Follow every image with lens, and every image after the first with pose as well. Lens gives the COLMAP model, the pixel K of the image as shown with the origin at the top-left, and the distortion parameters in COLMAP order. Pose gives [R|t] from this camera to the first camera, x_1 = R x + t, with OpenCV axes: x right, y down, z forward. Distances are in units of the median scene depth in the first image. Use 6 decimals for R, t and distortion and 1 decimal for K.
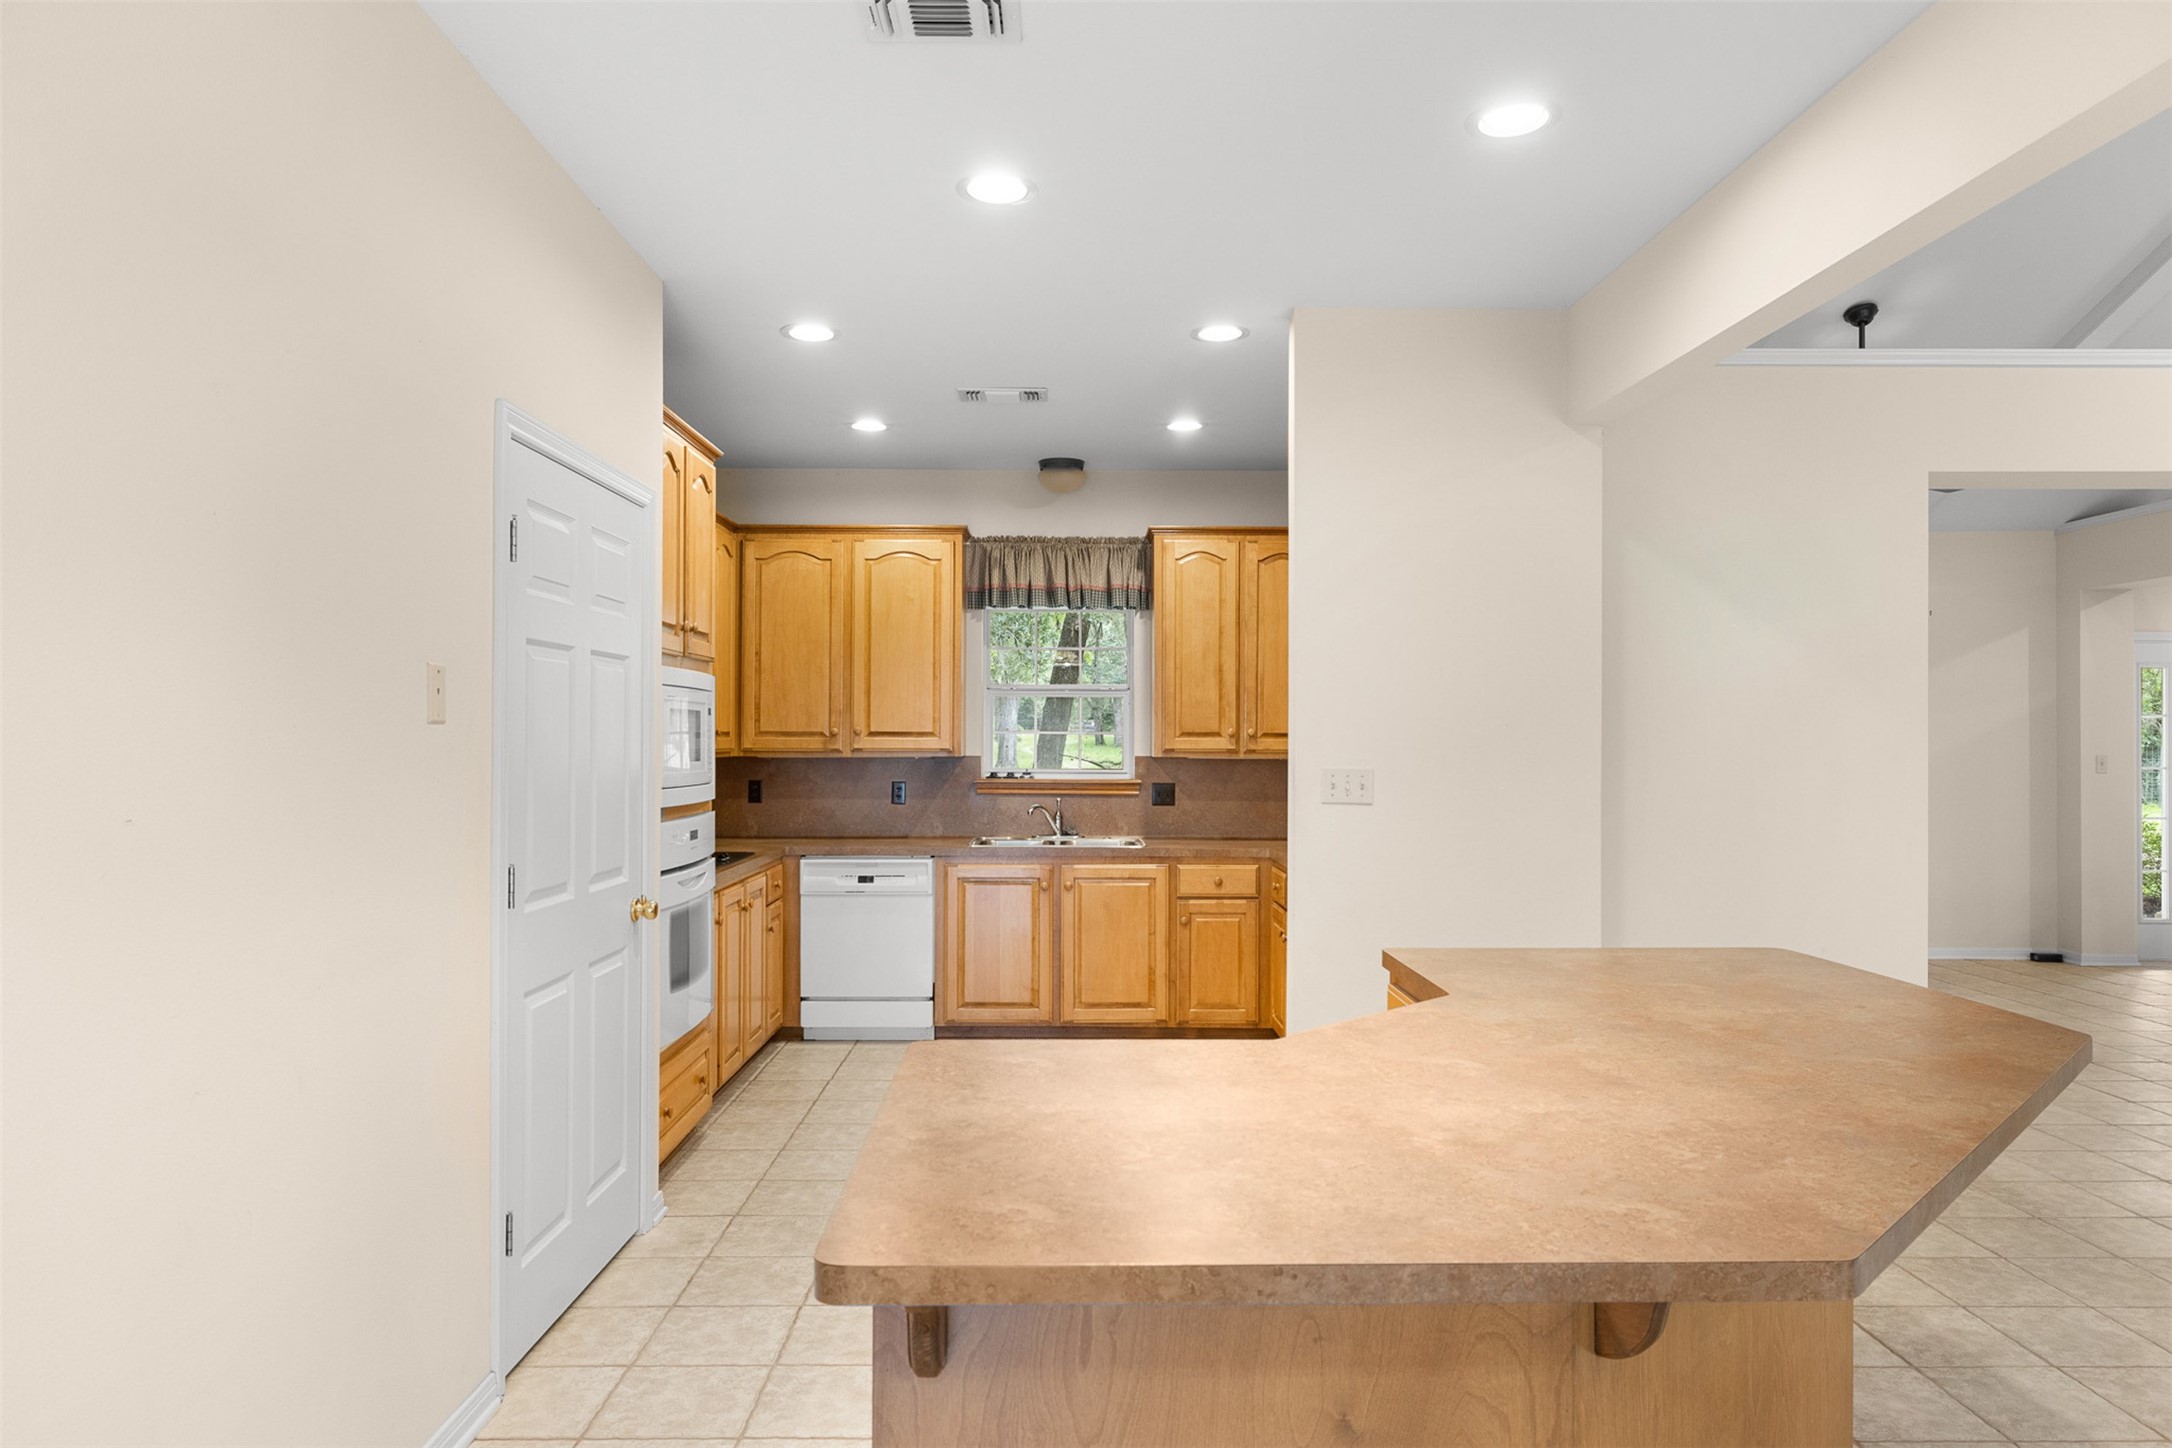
lens RADIAL K [[1389.9, 0, 1086.0], [0, 1389.9, 724.0], [0, 0, 1]] dist [-0.000044, -0.000014]
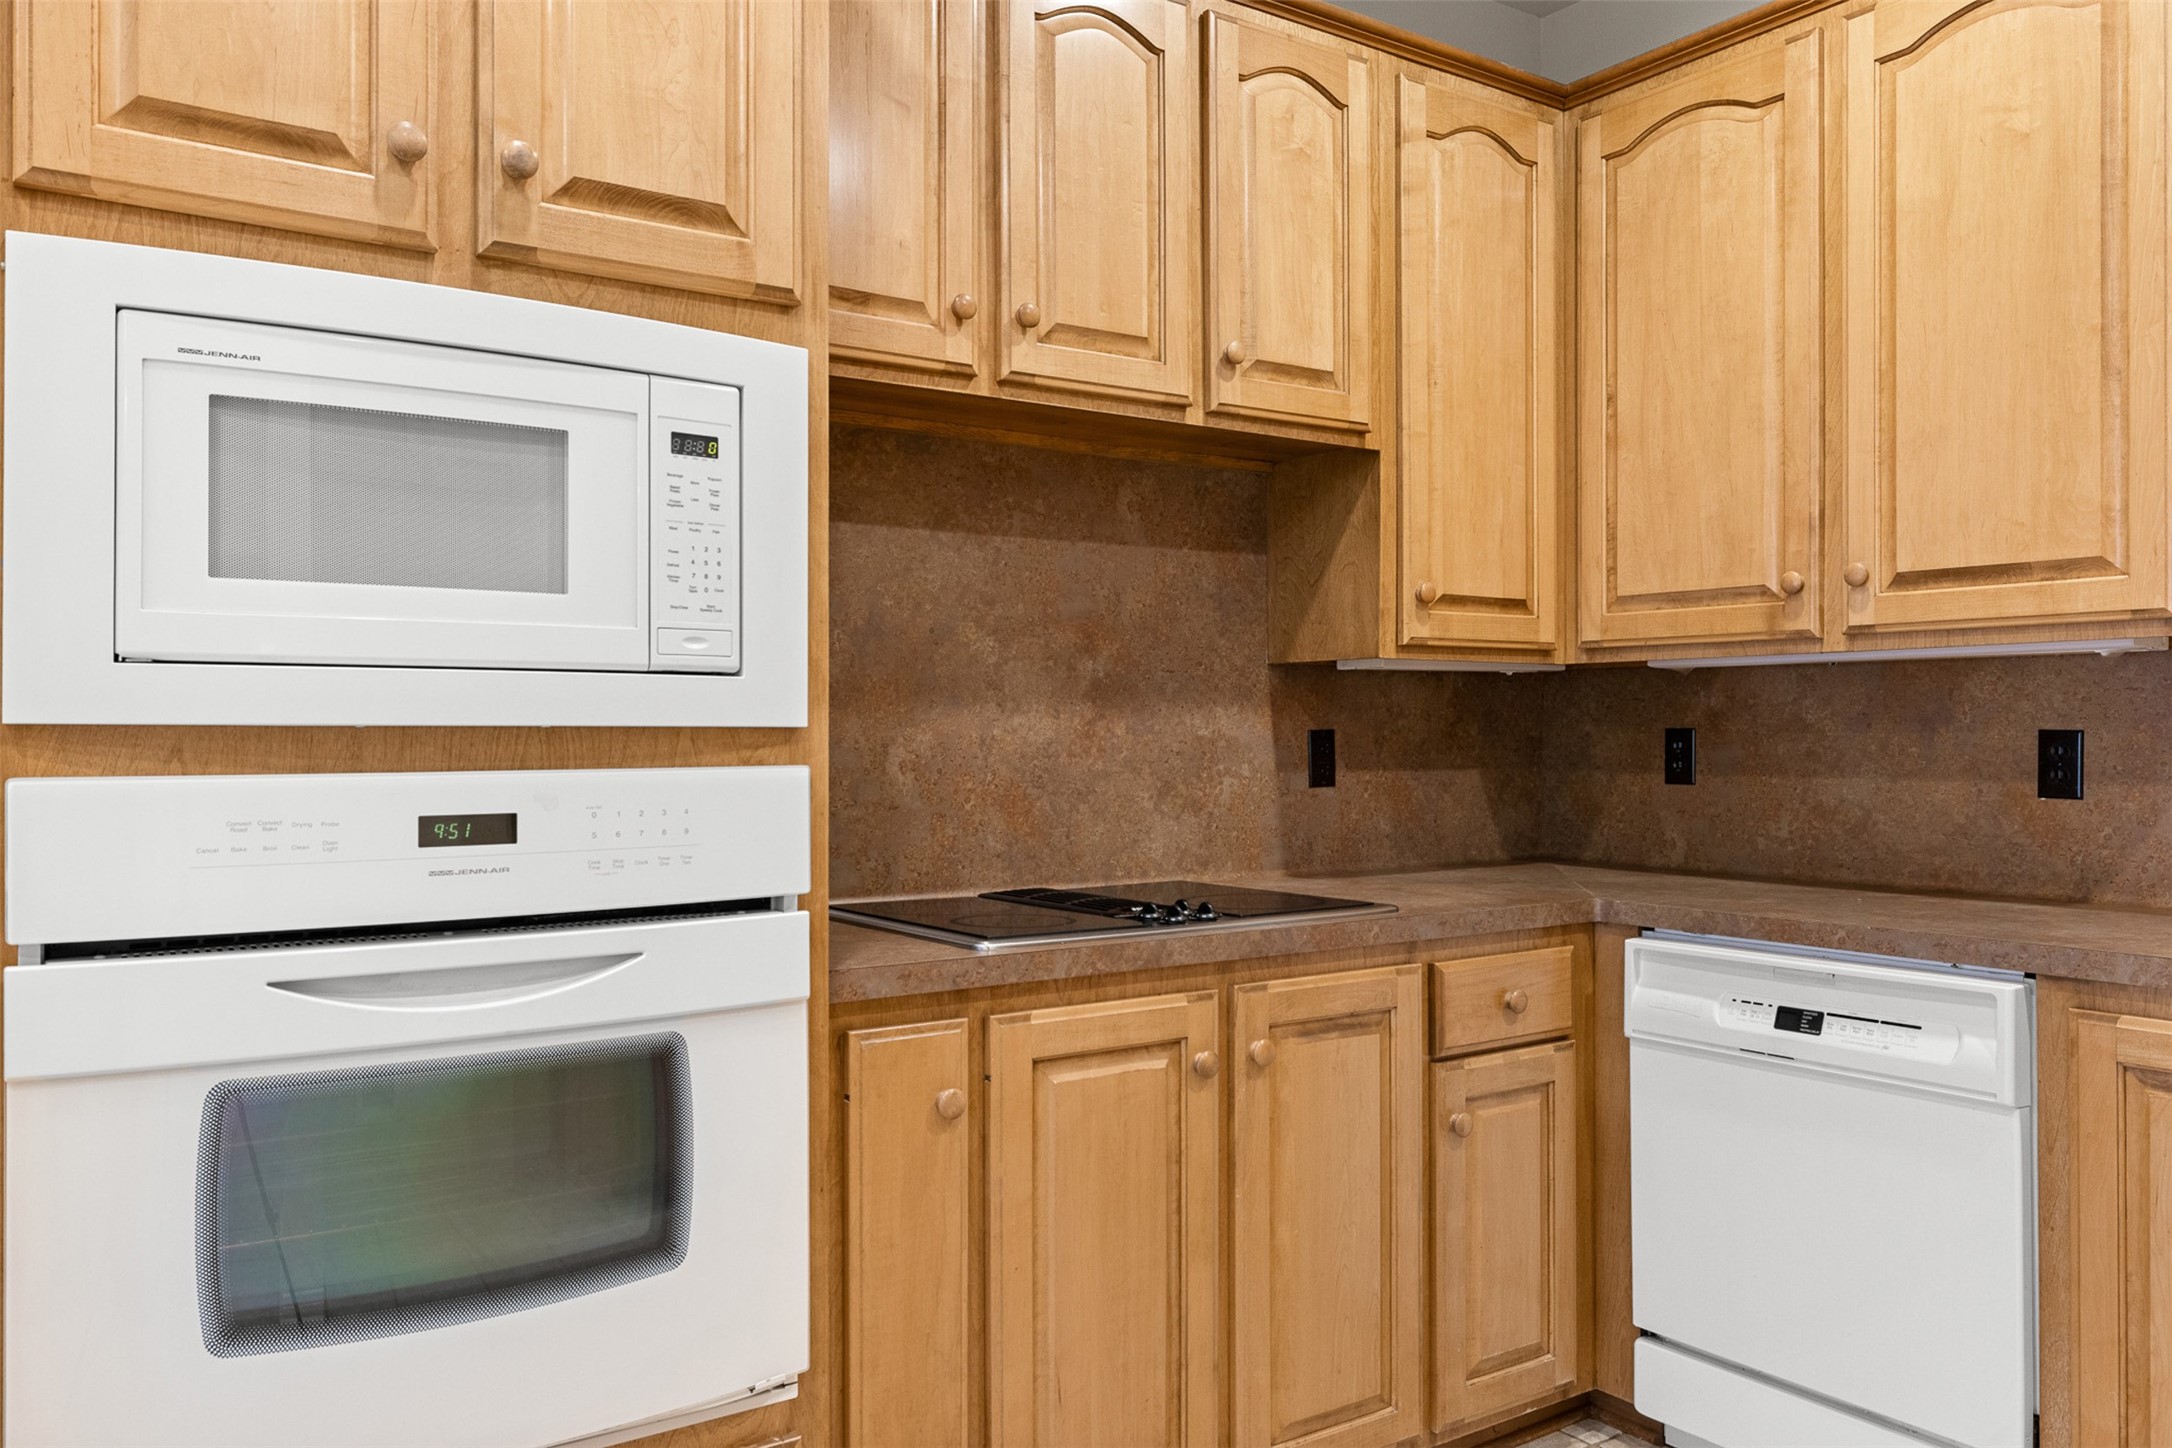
lens RADIAL K [[1607.2, 0, 1086.0], [0, 1607.2, 724.0], [0, 0, 1]] dist [-0.006115, -0.002008]
pose [[0.557671, -0.008689, -0.830016, 0.055117], [0.010702, 0.999937, -0.003277, 0.040713], [0.829993, -0.007056, 0.557730, 0.625036]]
